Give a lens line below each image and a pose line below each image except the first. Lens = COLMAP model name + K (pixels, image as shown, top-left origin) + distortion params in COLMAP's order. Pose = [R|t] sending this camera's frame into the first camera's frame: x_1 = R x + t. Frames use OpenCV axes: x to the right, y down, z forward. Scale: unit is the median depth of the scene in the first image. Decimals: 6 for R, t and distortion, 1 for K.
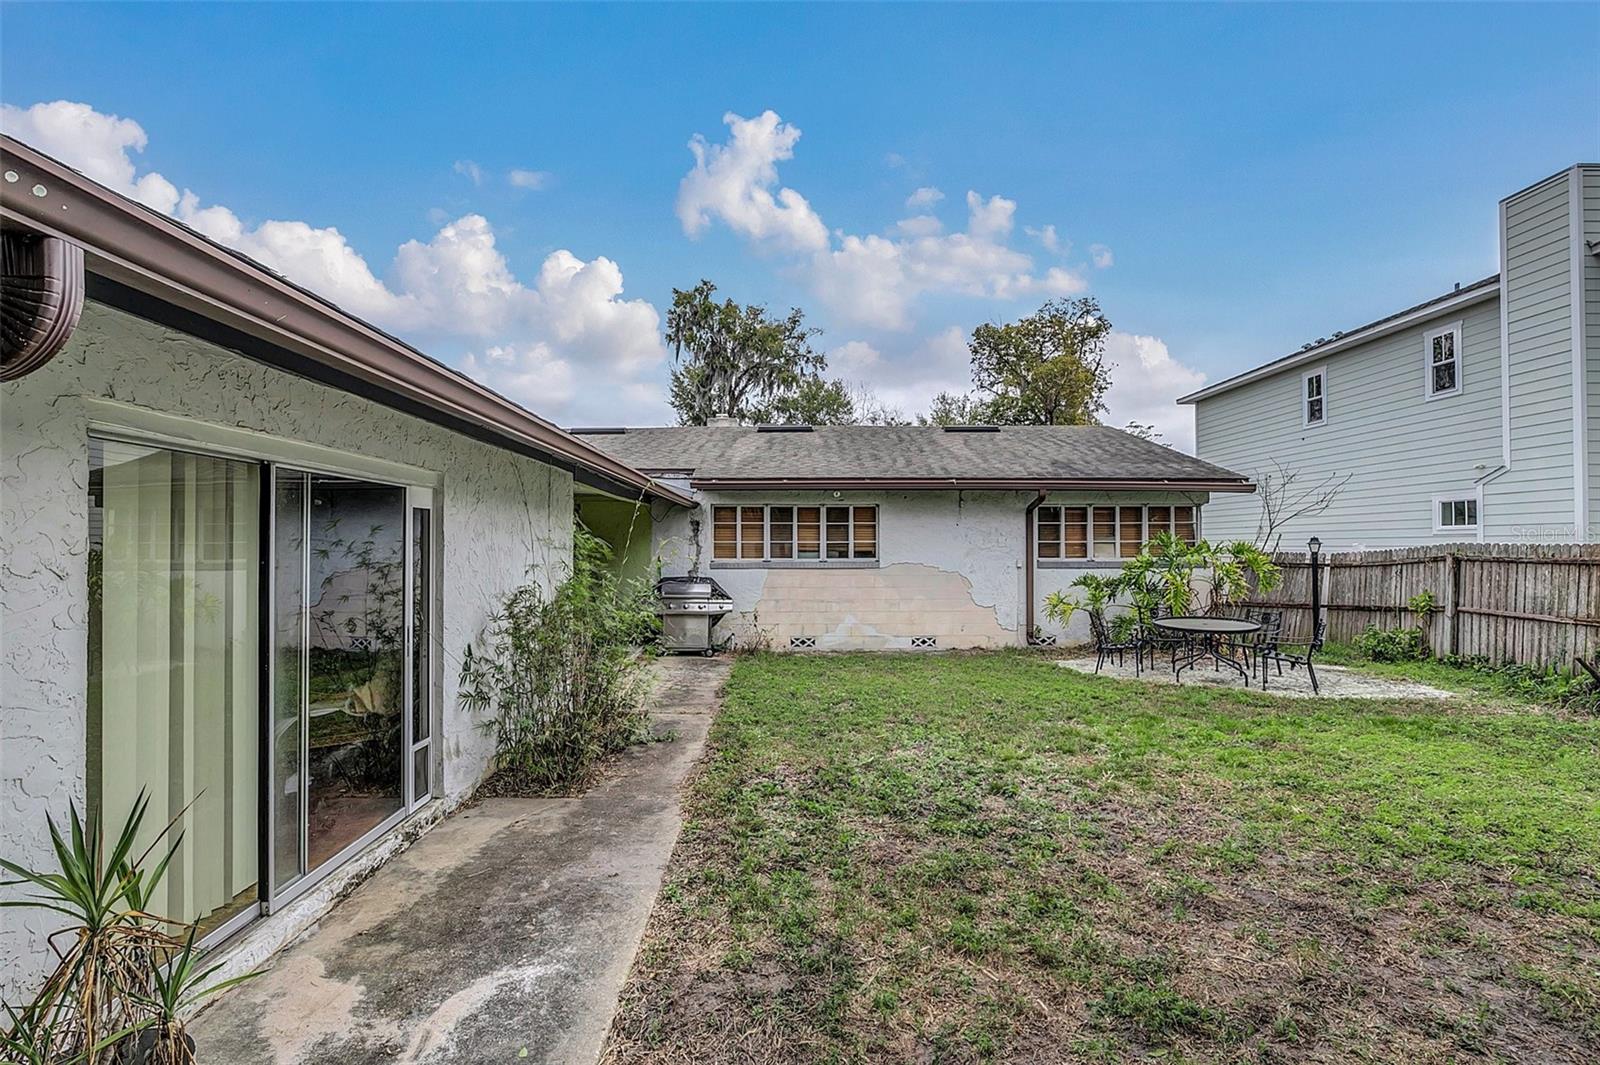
lens RADIAL K [[728.6, 0, 800.0], [0, 728.6, 532.5], [0, 0, 1]] dist [-0.017893, -0.000203]
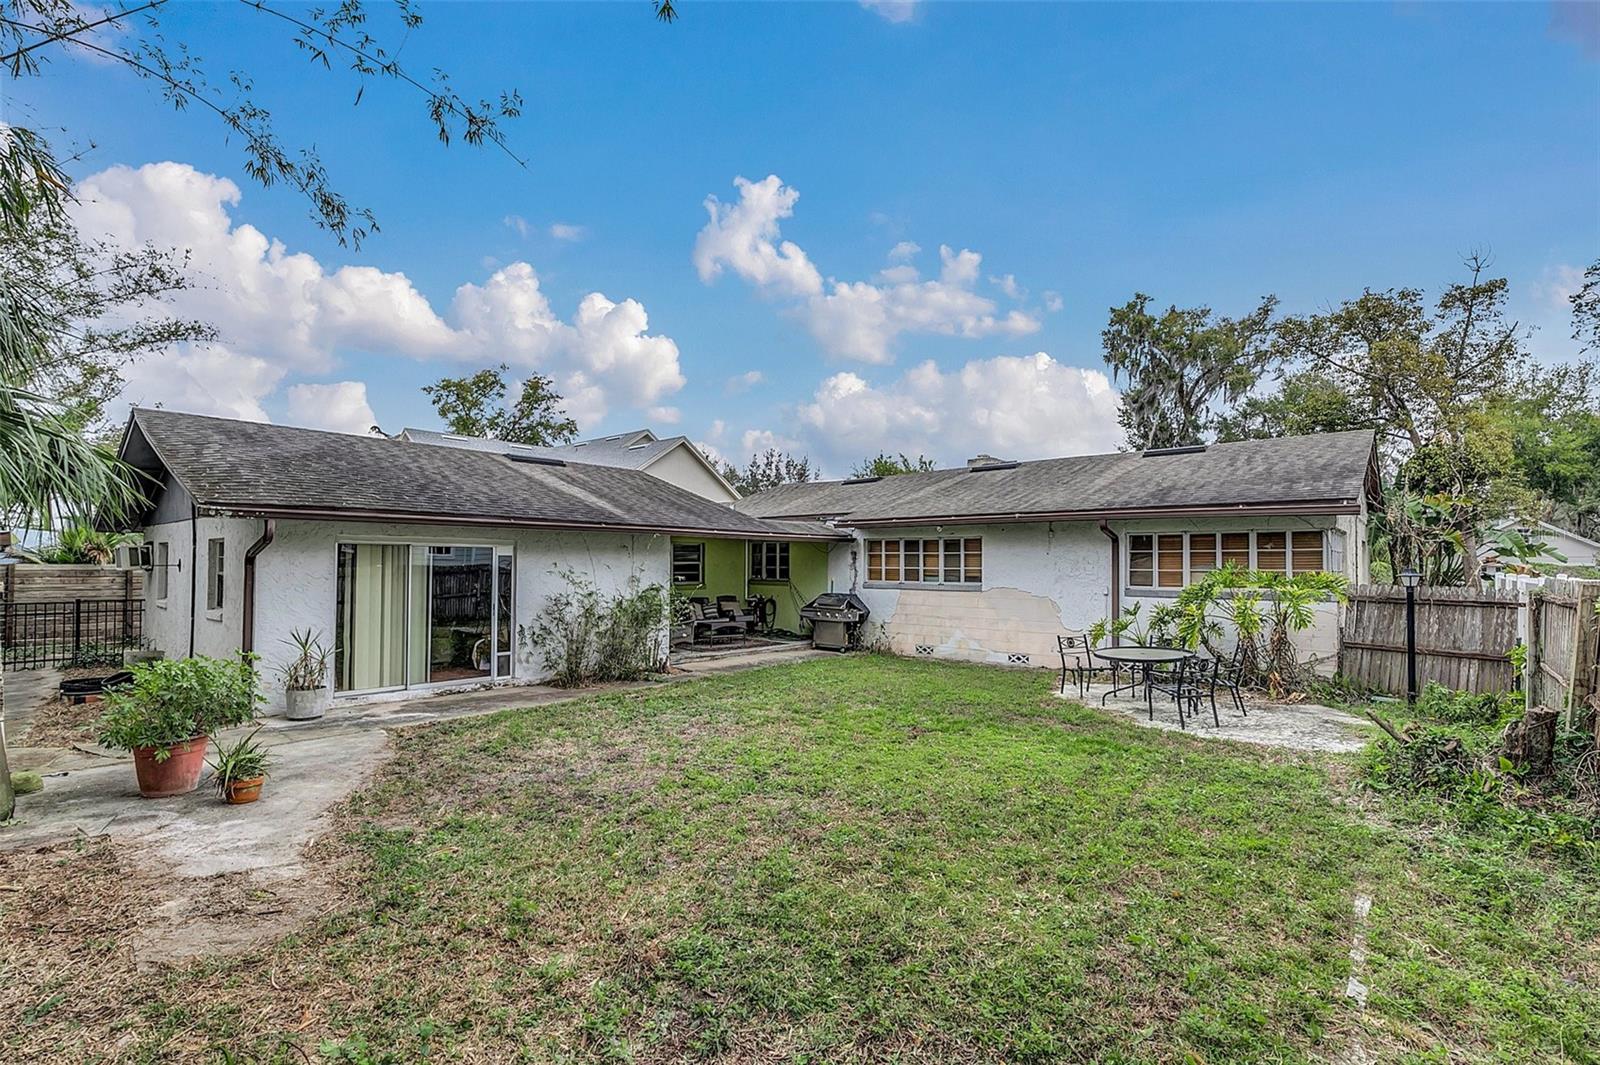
lens RADIAL K [[728.6, 0, 800.0], [0, 728.6, 532.5], [0, 0, 1]] dist [-0.017893, -0.000203]
pose [[0.749893, -0.024786, -0.661094, 0.657692], [0.006069, 0.999514, -0.030591, -0.010936], [0.661531, 0.018928, 0.749679, -0.057925]]
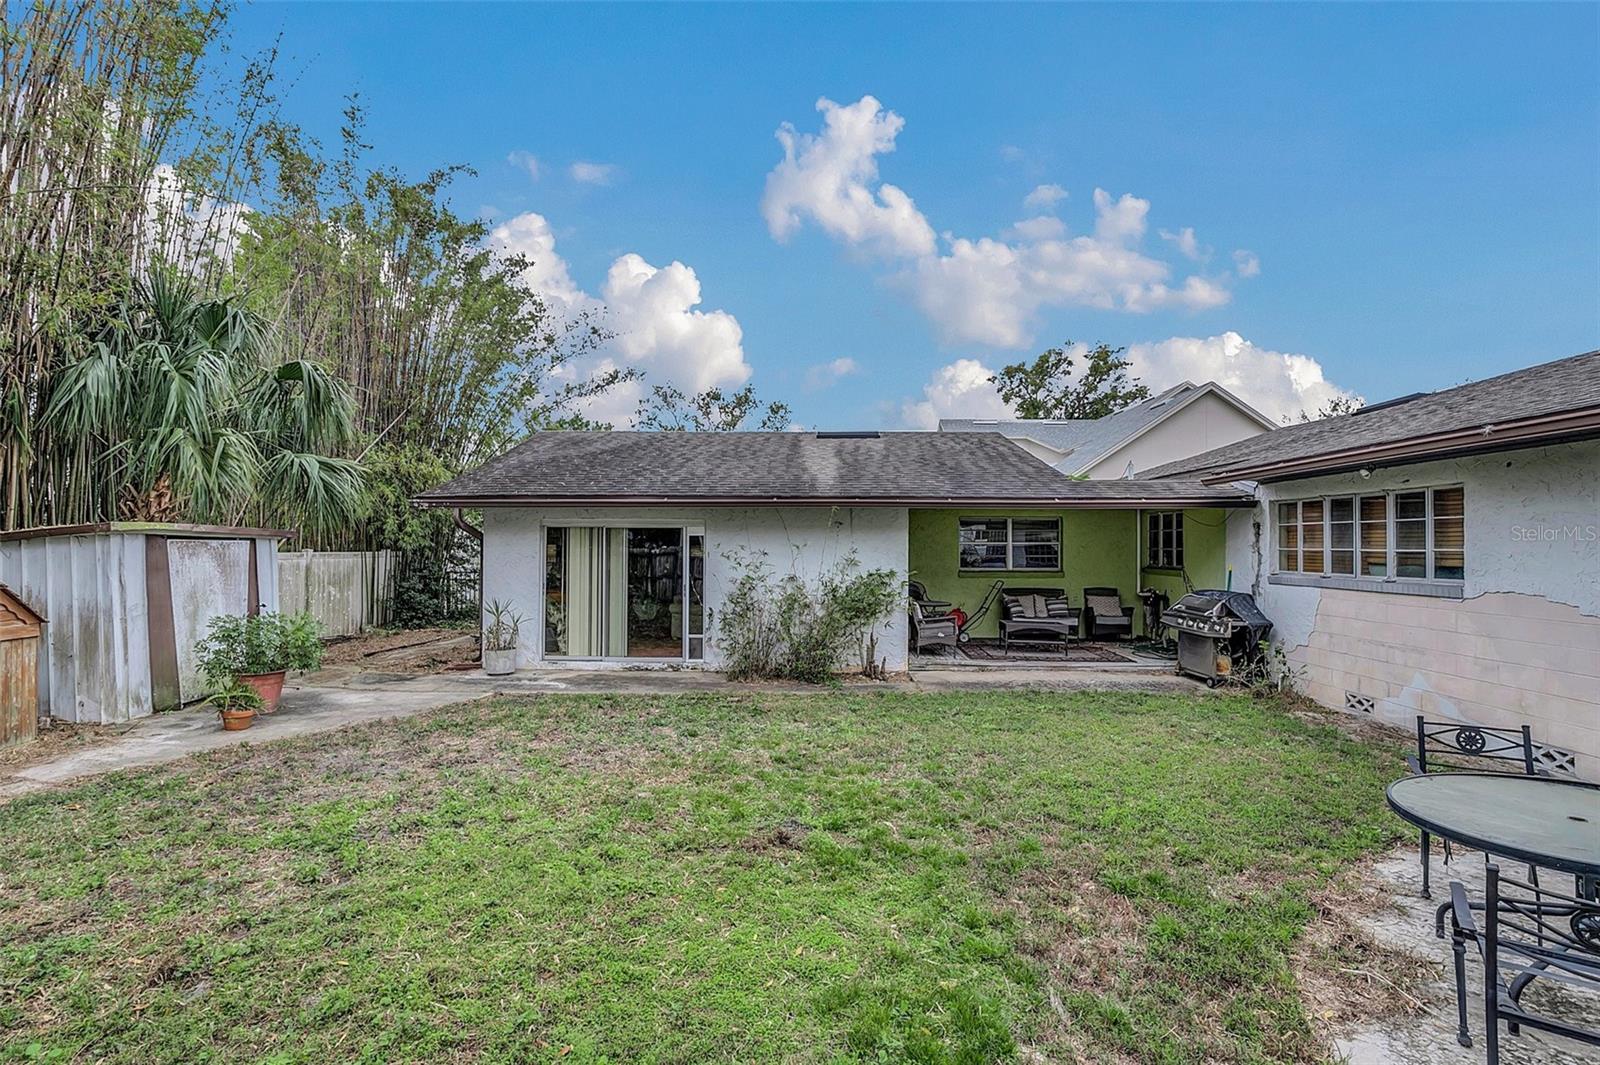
lens RADIAL K [[728.6, 0, 800.0], [0, 728.6, 532.5], [0, 0, 1]] dist [-0.017893, -0.000203]
pose [[-0.025827, -0.018810, -0.999489, 0.660527], [0.014329, 0.999713, -0.019184, 0.002503], [0.999564, -0.014817, -0.025550, 0.508997]]
